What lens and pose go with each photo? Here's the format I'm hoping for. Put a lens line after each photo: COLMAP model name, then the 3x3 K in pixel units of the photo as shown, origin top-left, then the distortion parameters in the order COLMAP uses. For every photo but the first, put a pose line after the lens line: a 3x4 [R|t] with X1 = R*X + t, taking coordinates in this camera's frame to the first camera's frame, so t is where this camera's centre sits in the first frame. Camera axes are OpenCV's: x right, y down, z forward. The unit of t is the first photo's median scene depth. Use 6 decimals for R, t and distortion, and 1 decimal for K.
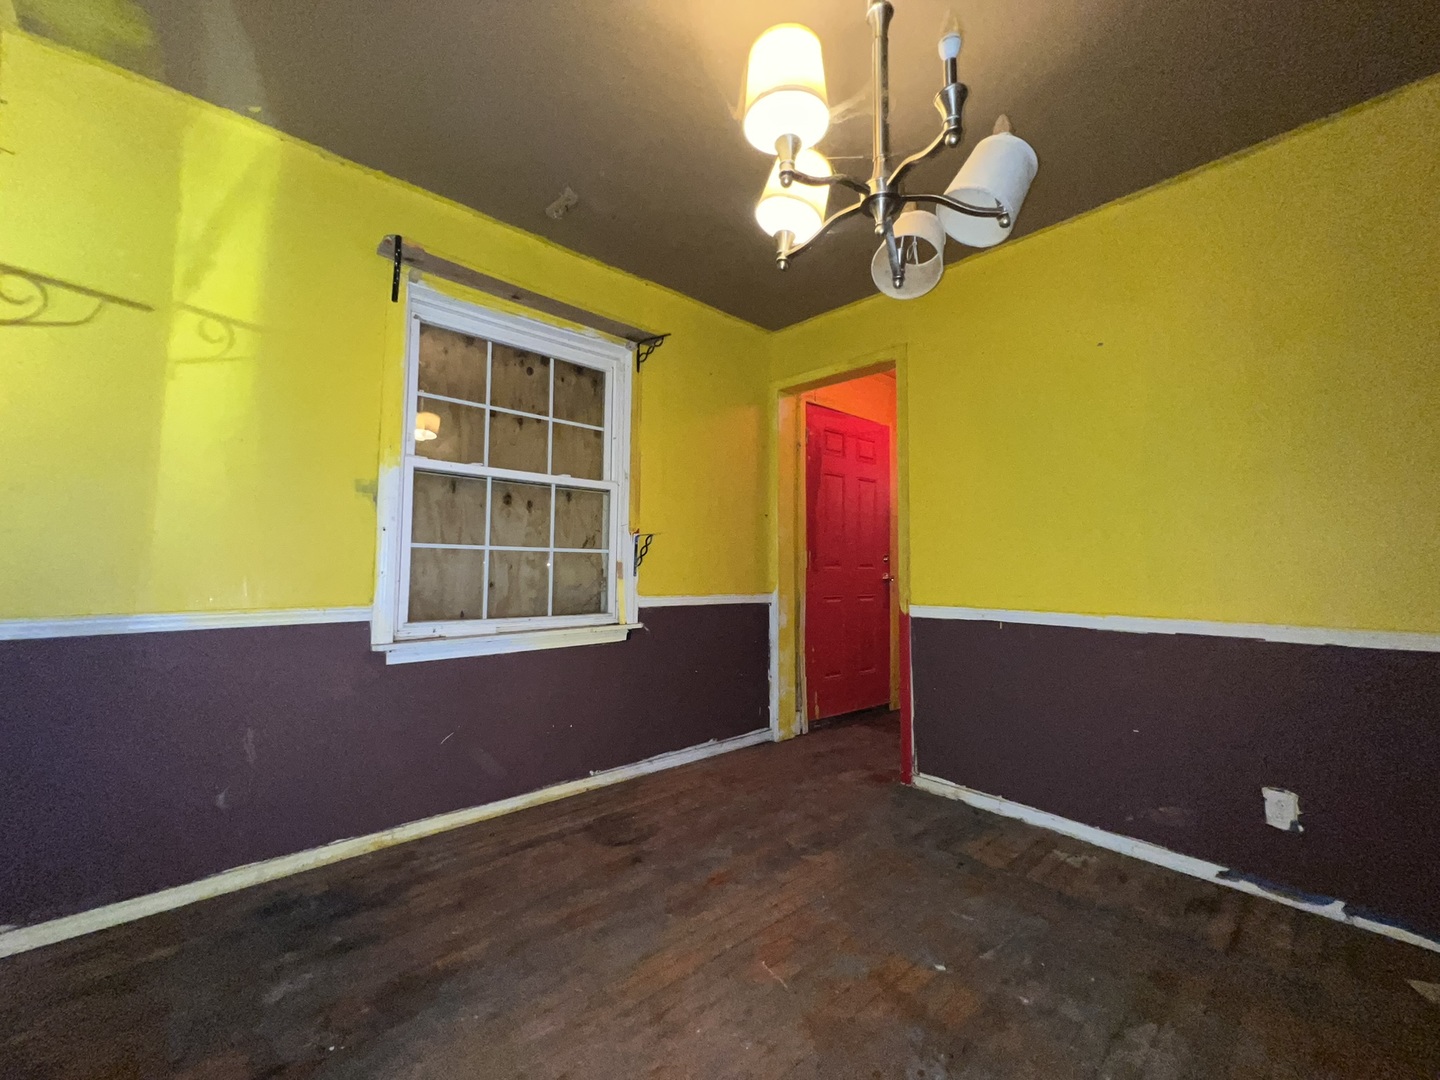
lens RADIAL K [[575.1, 0, 720.0], [0, 575.1, 540.0], [0, 0, 1]] dist [-0.001895, 0.000296]
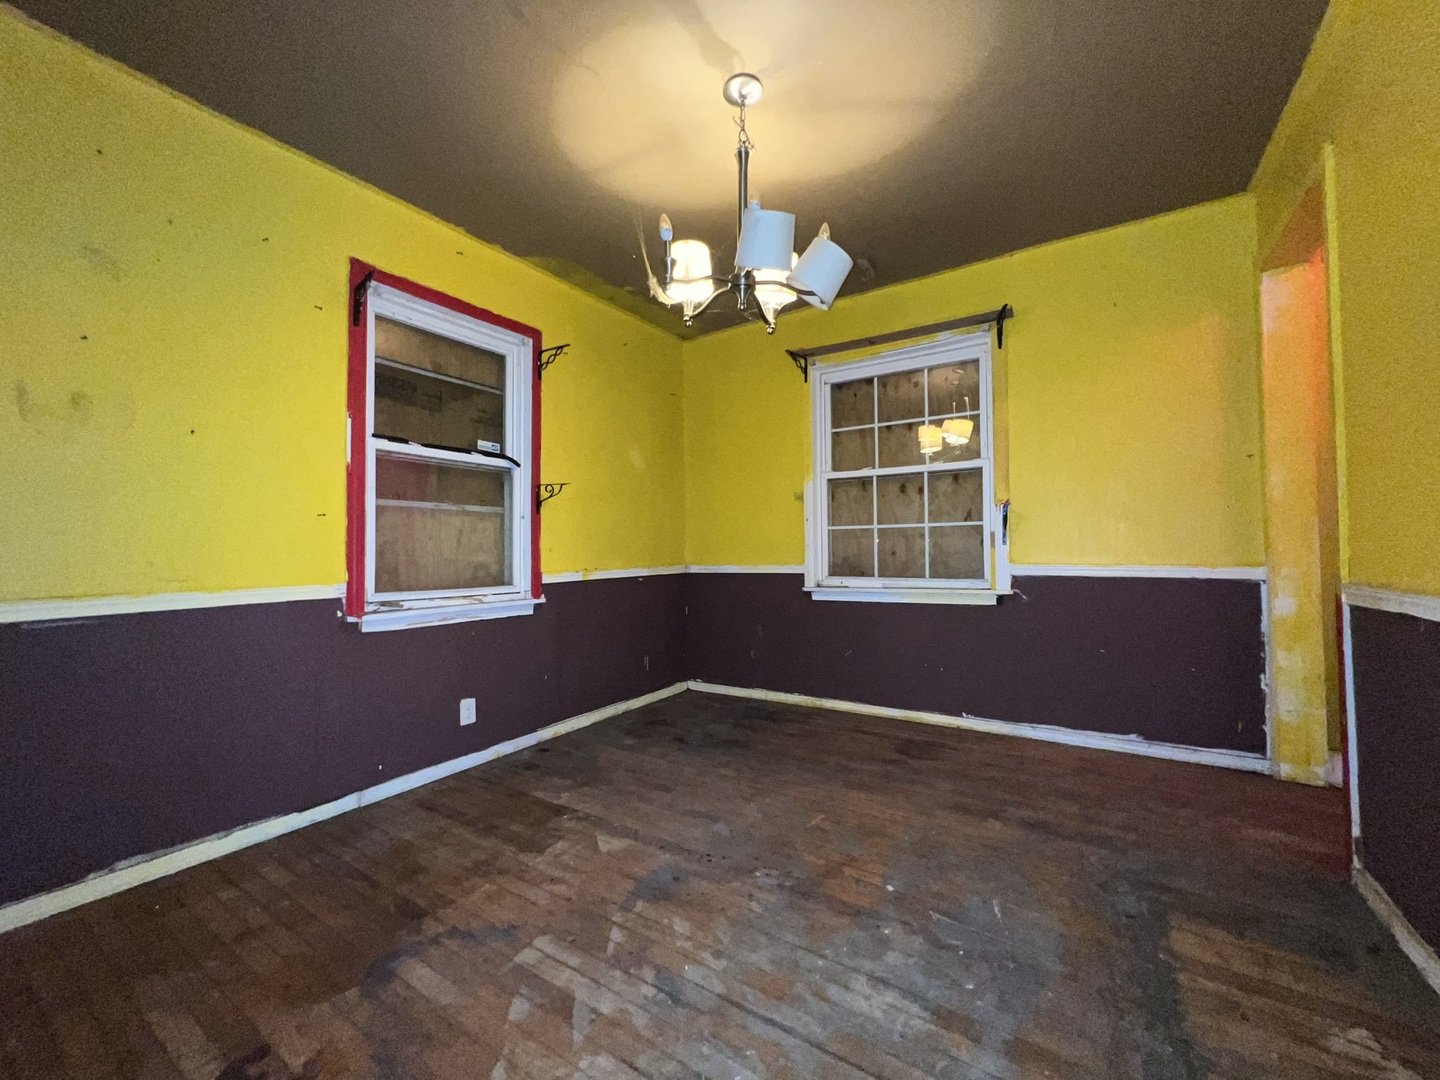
lens RADIAL K [[579.8, 0, 720.0], [0, 579.8, 540.0], [0, 0, 1]] dist [0.002389, 0.000328]
pose [[0.260278, -0.027728, -0.965135, 0.918789], [0.065575, 0.997787, -0.010982, 0.039274], [0.963304, -0.060431, 0.261521, 0.278889]]
